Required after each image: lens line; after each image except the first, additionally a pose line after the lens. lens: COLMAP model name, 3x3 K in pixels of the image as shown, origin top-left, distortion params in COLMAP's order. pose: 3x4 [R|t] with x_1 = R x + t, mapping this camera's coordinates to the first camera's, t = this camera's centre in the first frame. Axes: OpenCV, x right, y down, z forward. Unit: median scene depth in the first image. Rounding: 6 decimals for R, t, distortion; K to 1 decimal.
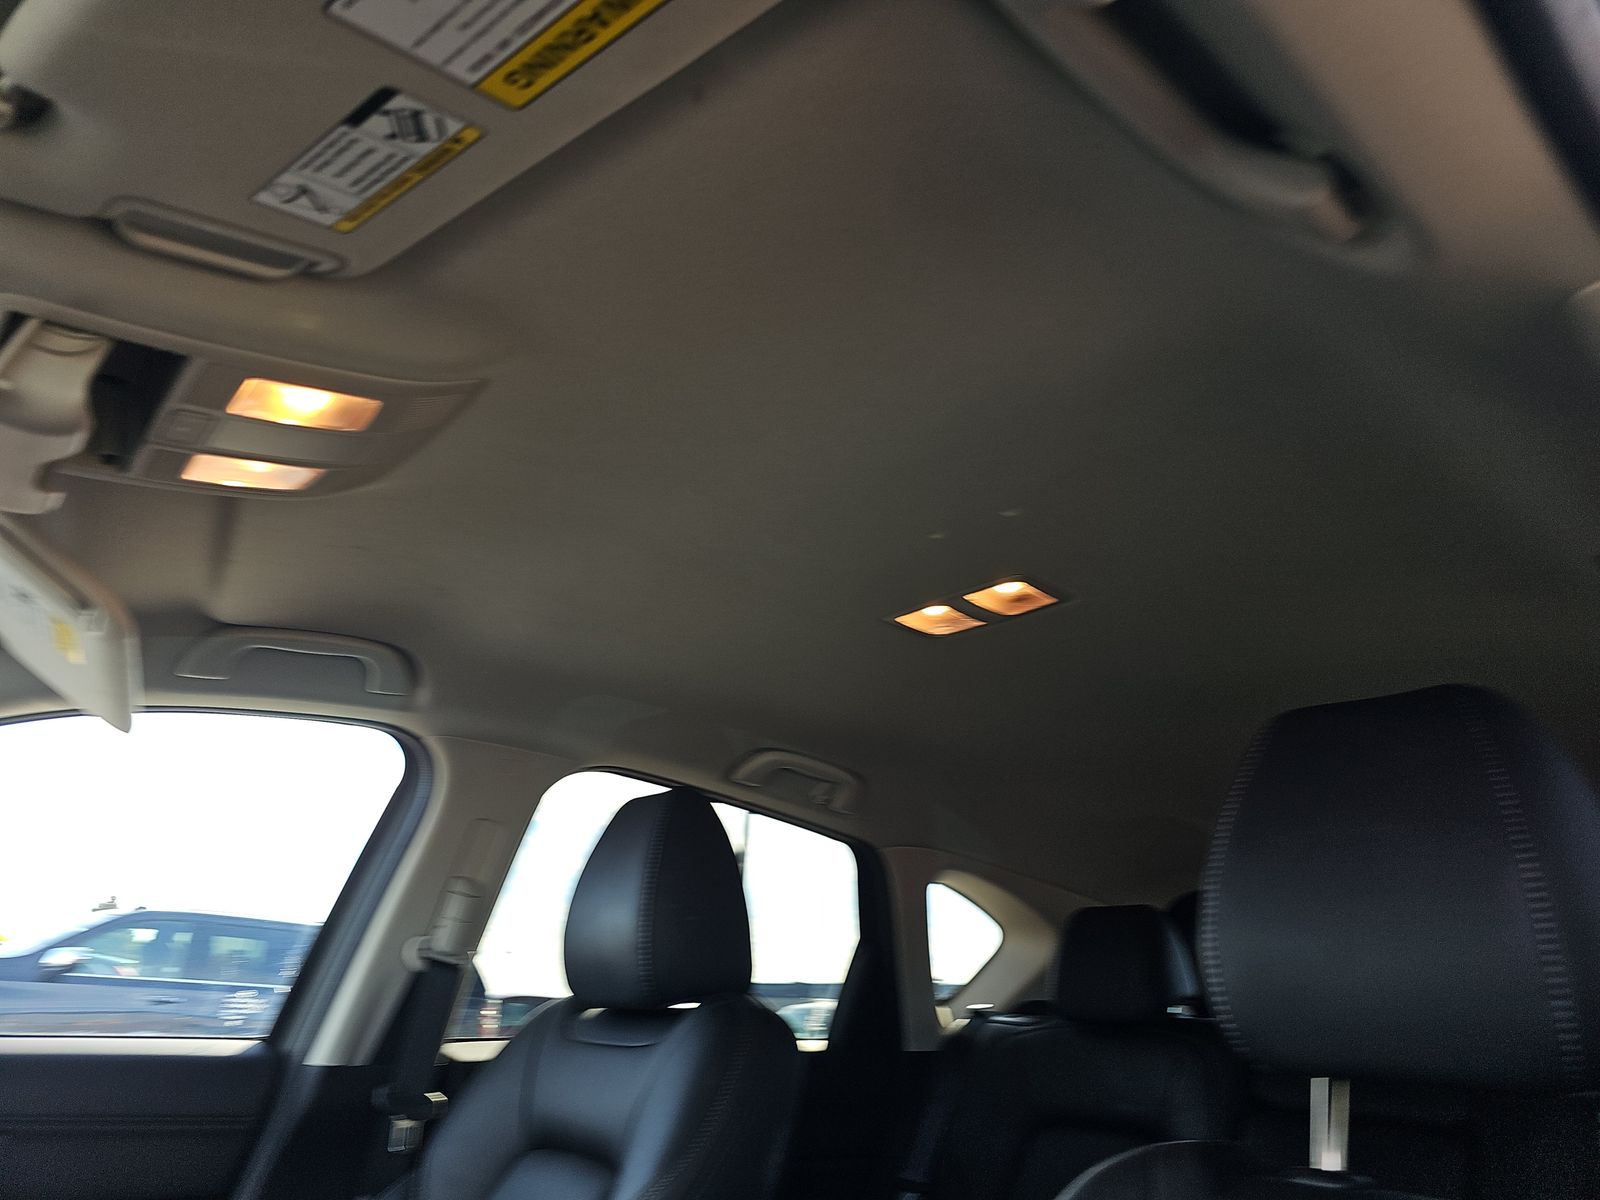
lens RADIAL K [[1056.6, 0, 793.4], [0, 1056.6, 600.9], [0, 0, 1]] dist [0.031373, -0.026219]
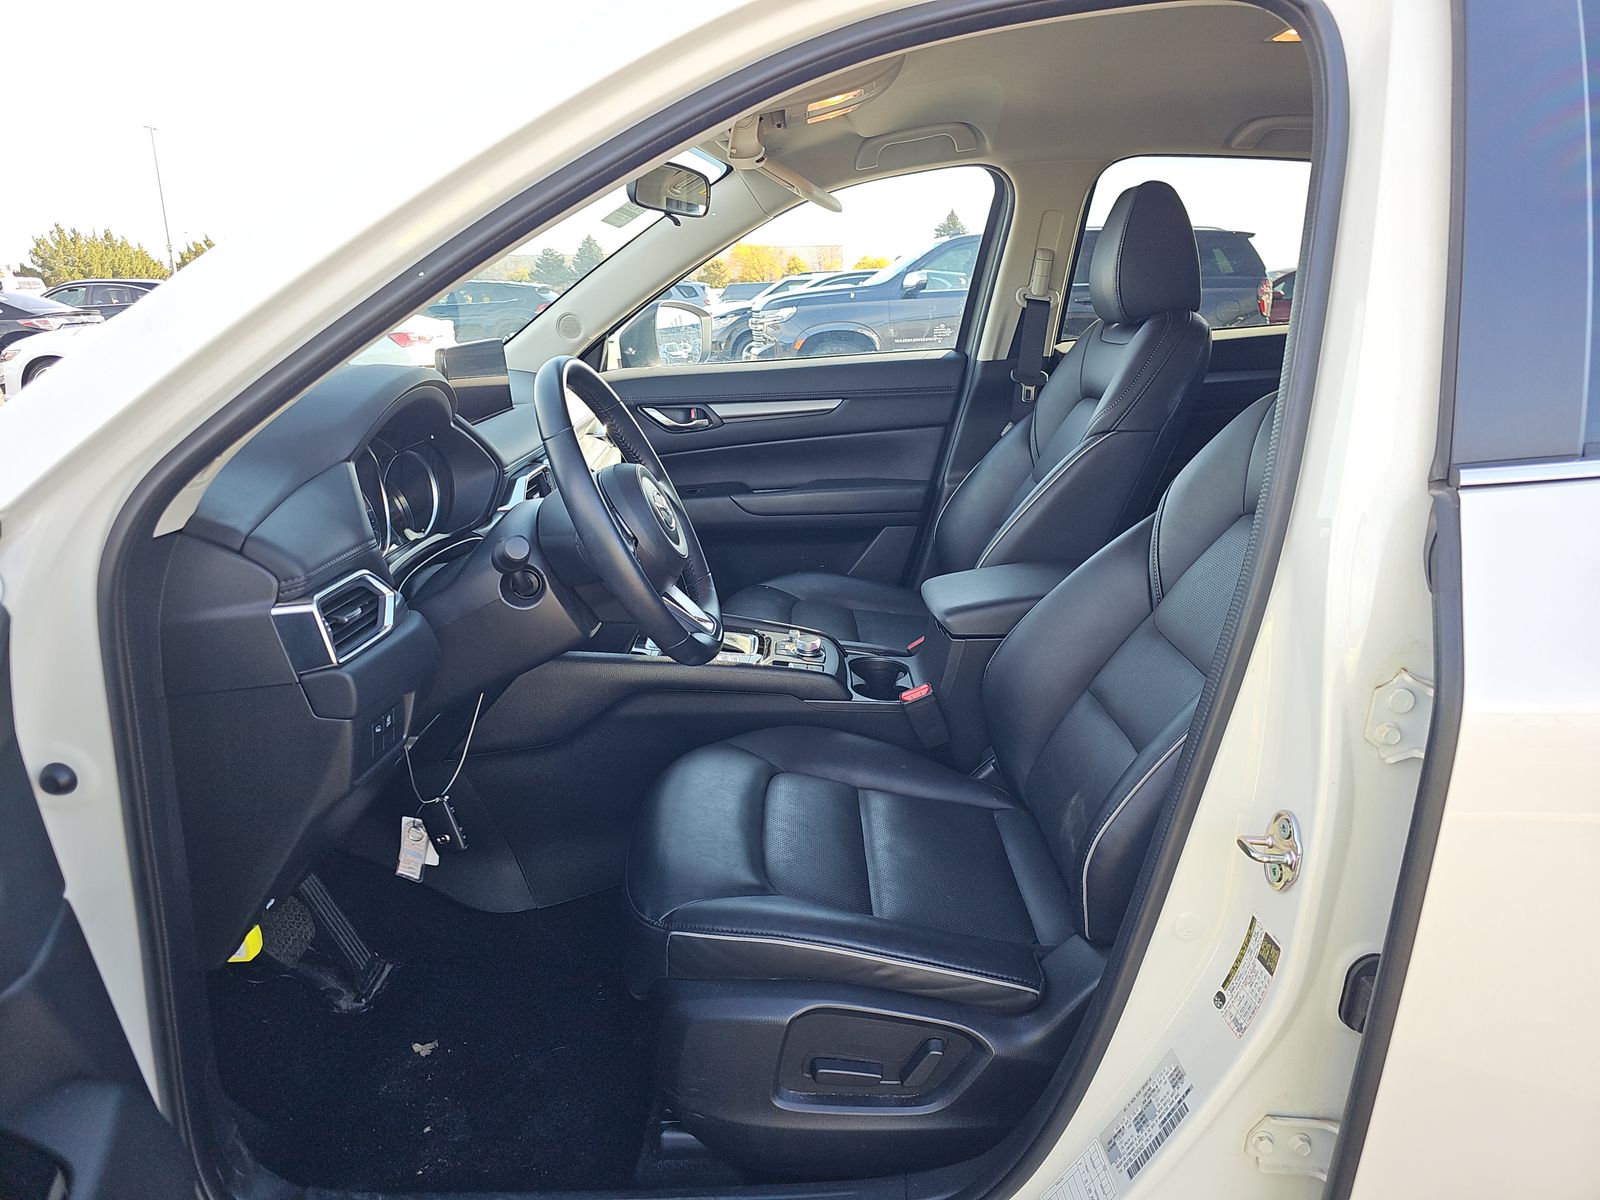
lens RADIAL K [[1056.6, 0, 798.7], [0, 1056.6, 599.2], [0, 0, 1]] dist [0.031373, -0.026219]
pose [[0.765309, 0.099568, -0.635915, 0.522640], [0.305595, 0.813307, 0.495120, -0.237702], [0.566493, -0.573252, 0.592004, -0.514495]]
